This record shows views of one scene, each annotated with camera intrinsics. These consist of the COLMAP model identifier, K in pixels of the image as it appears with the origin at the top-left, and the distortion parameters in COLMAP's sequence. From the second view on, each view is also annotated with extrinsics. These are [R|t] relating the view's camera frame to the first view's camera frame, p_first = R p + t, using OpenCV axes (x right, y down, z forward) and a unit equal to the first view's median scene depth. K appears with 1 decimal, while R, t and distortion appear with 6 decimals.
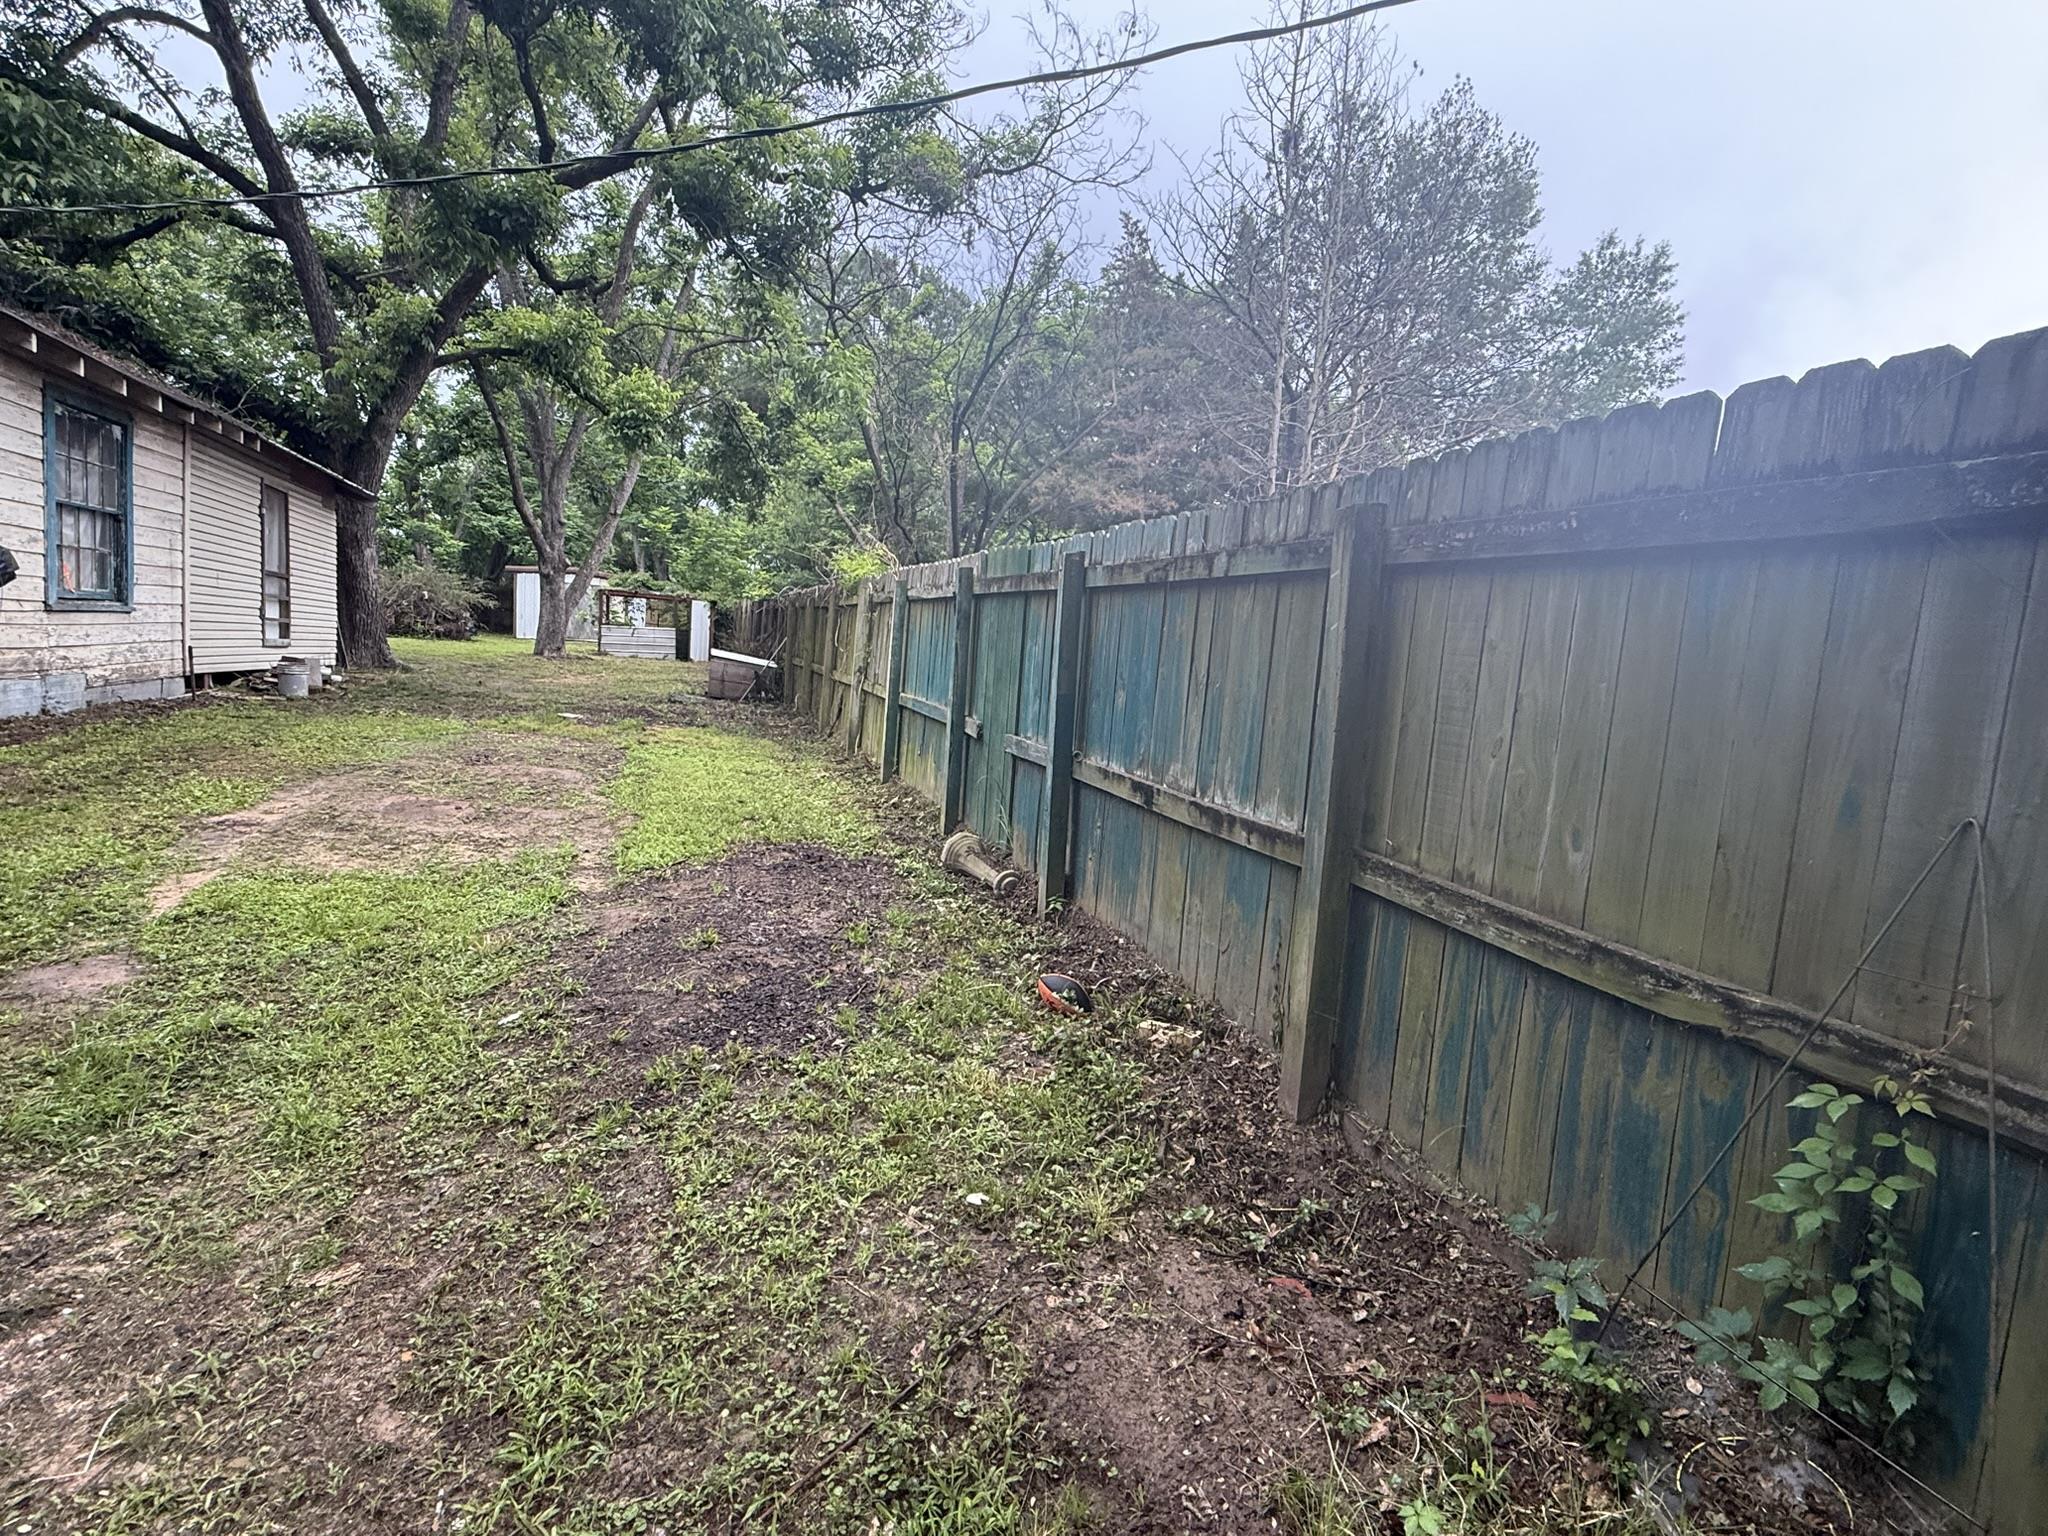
lens RADIAL K [[977.0, 0, 1022.8], [0, 977.0, 762.6], [0, 0, 1]] dist [0.003367, -0.000814]
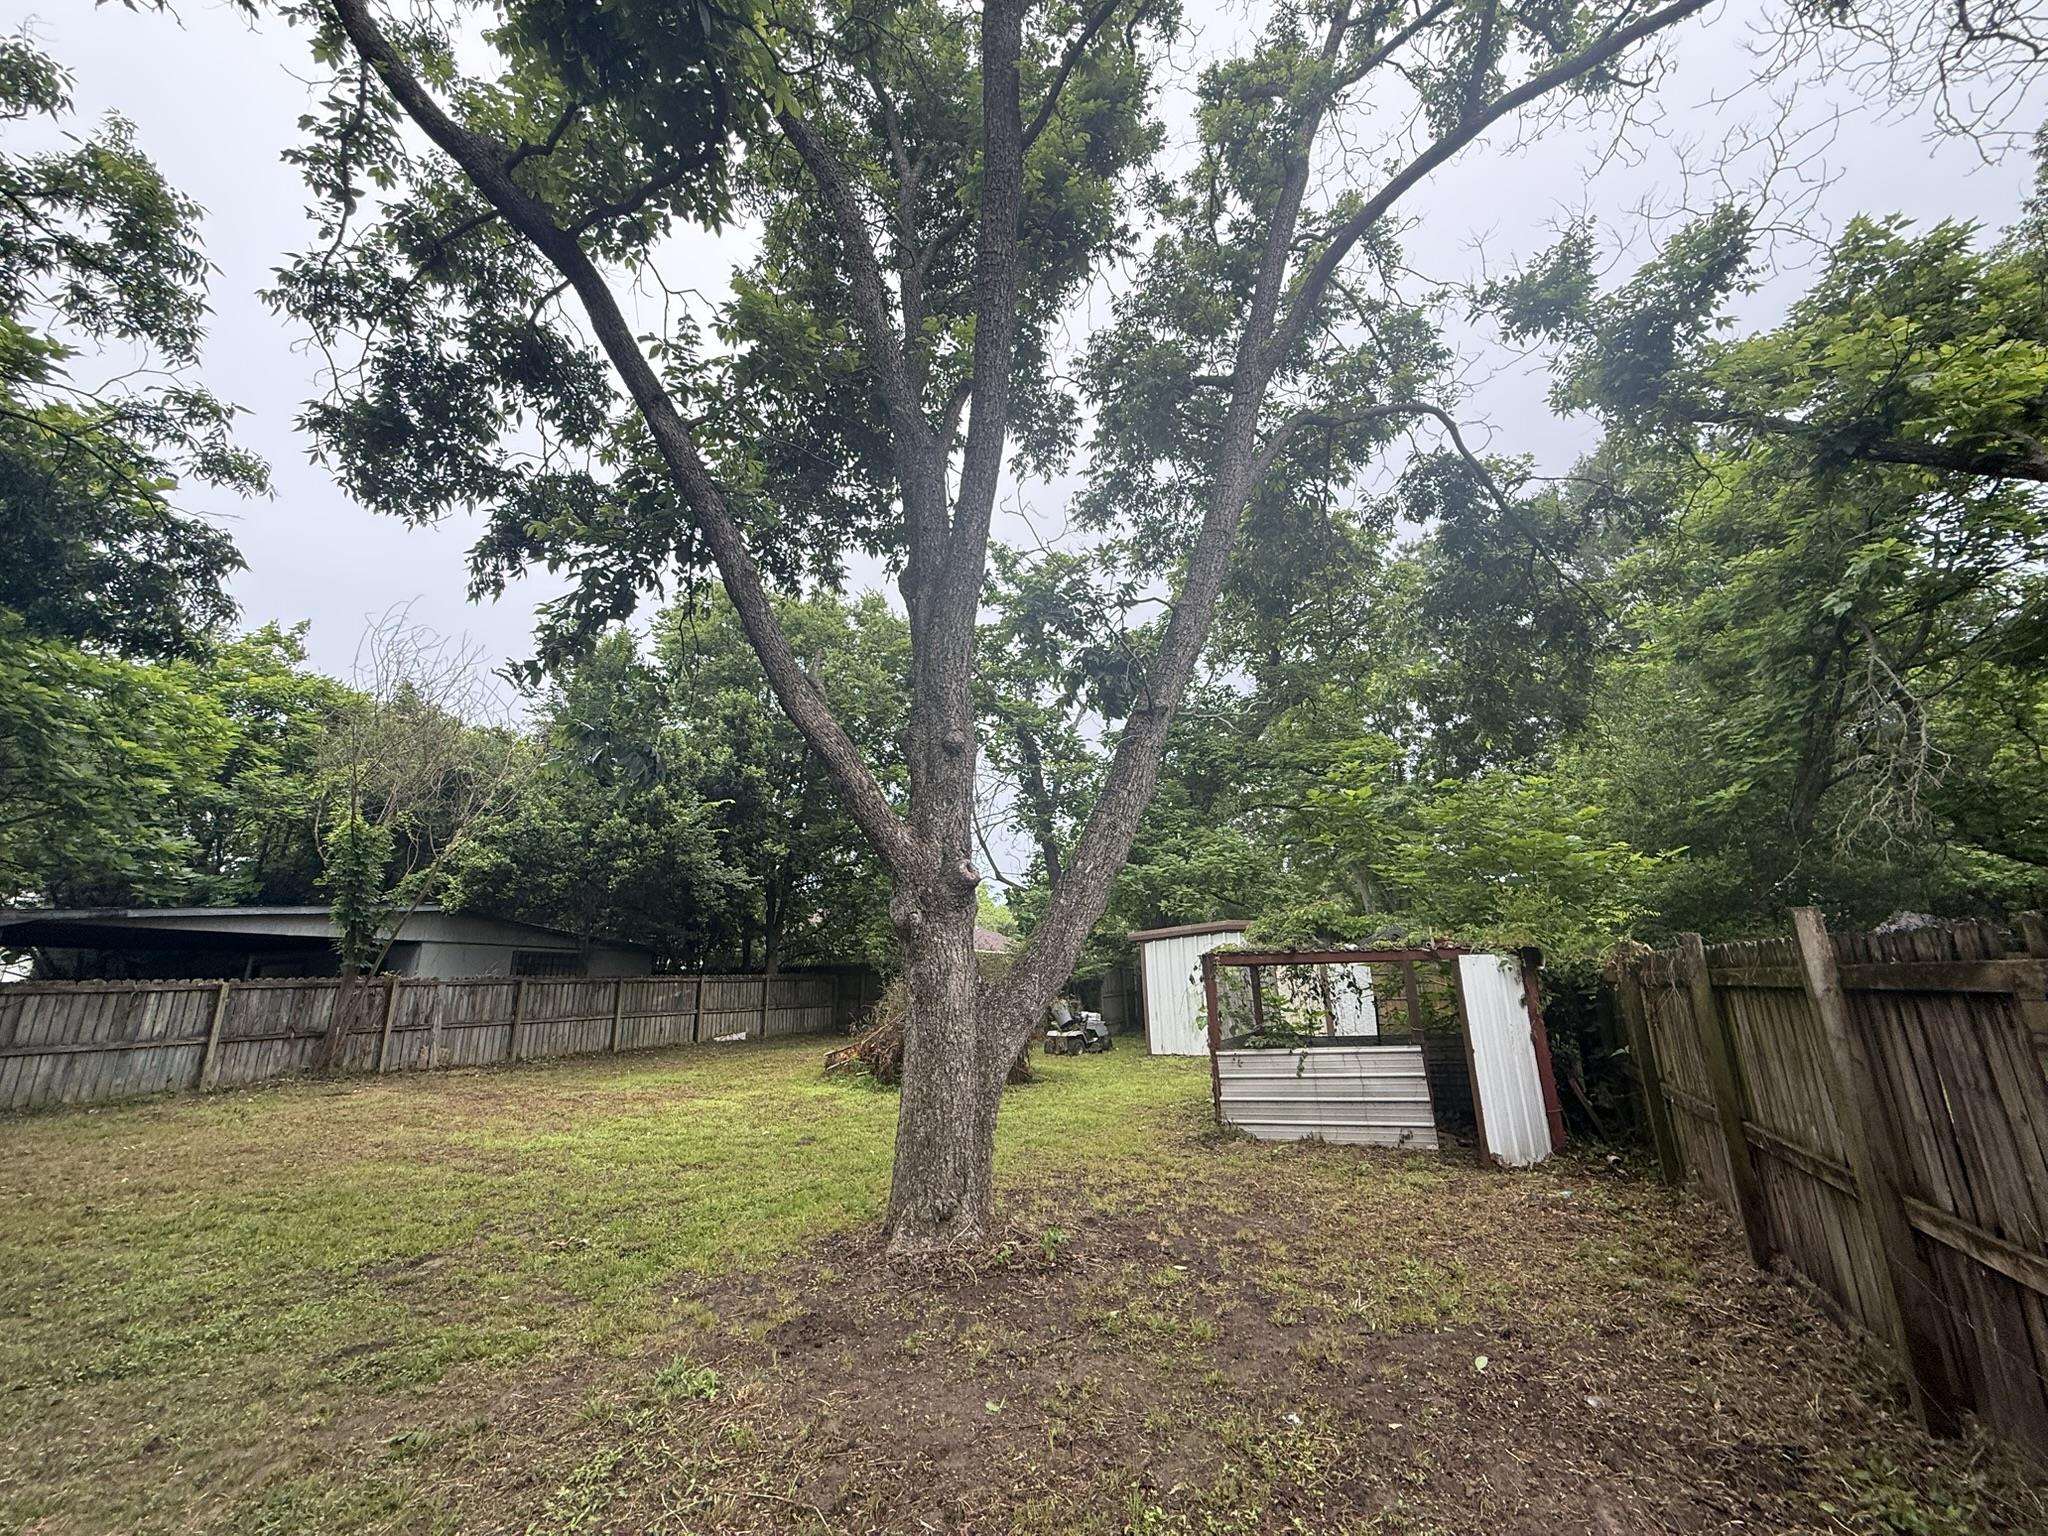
lens RADIAL K [[816.4, 0, 1013.7], [0, 816.4, 764.4], [0, 0, 1]] dist [-0.000288, 0.000237]
pose [[0.689735, -0.274247, -0.670115, -0.843930], [-0.008239, 0.922461, -0.386001, -0.415827], [0.724015, 0.271760, 0.633994, 2.468689]]
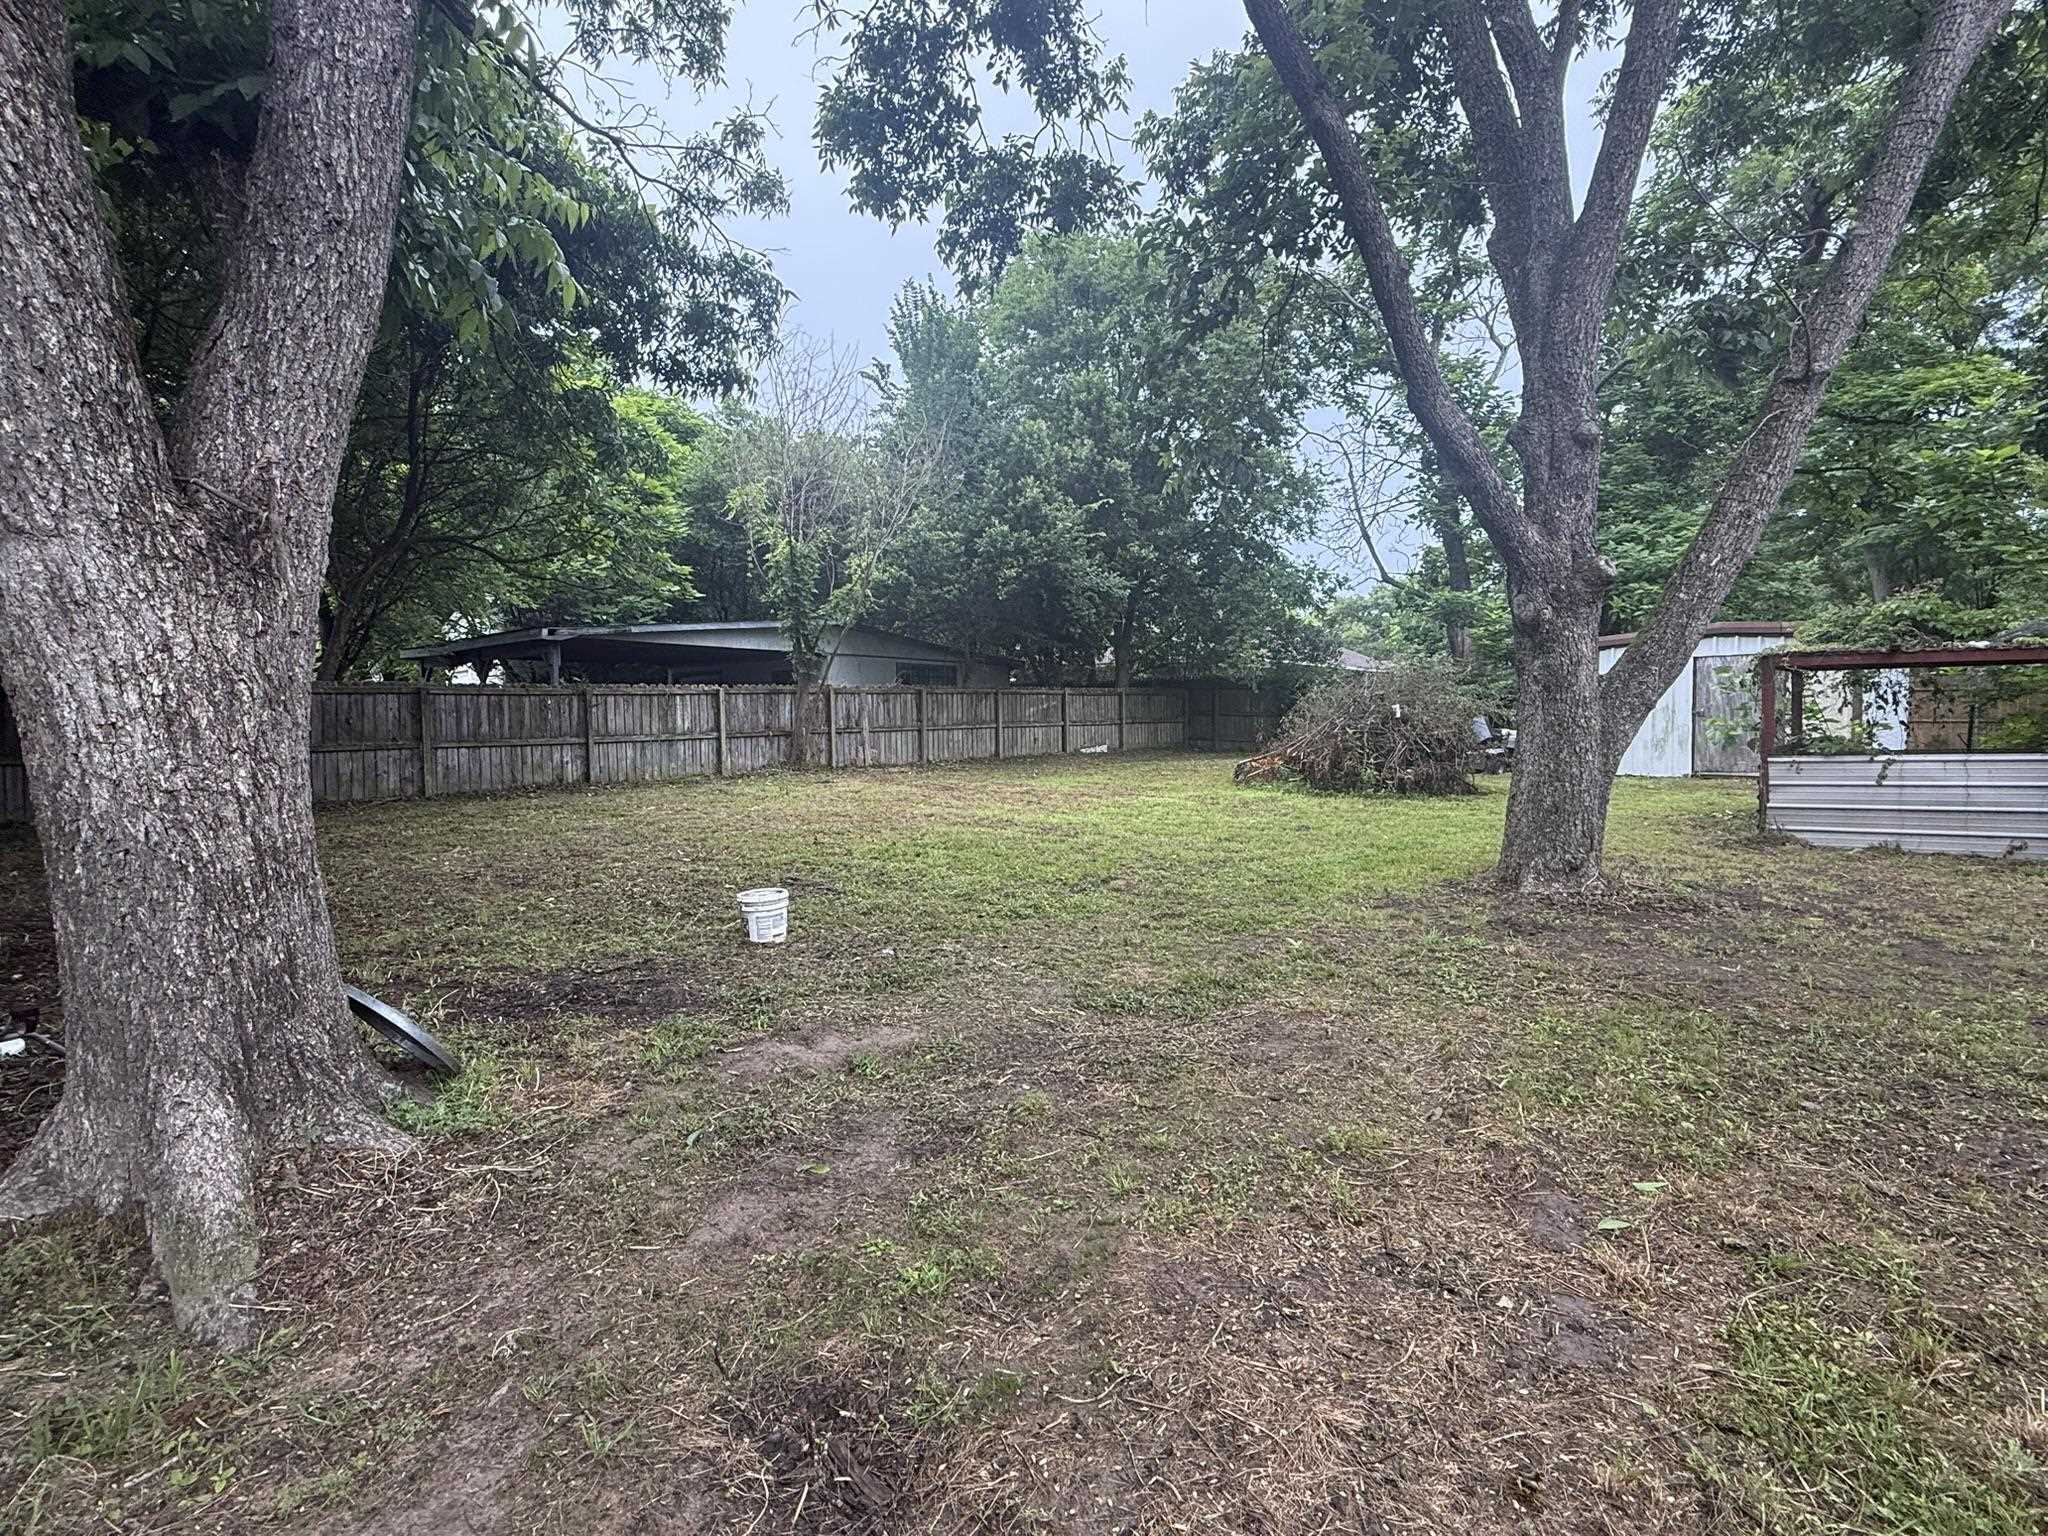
lens RADIAL K [[977.0, 0, 1025.4], [0, 977.0, 764.5], [0, 0, 1]] dist [0.003367, -0.000814]
pose [[0.463235, -0.033376, -0.885607, -0.846614], [-0.054972, 0.996284, -0.066302, -0.346328], [0.884529, 0.079397, 0.459679, 2.091348]]
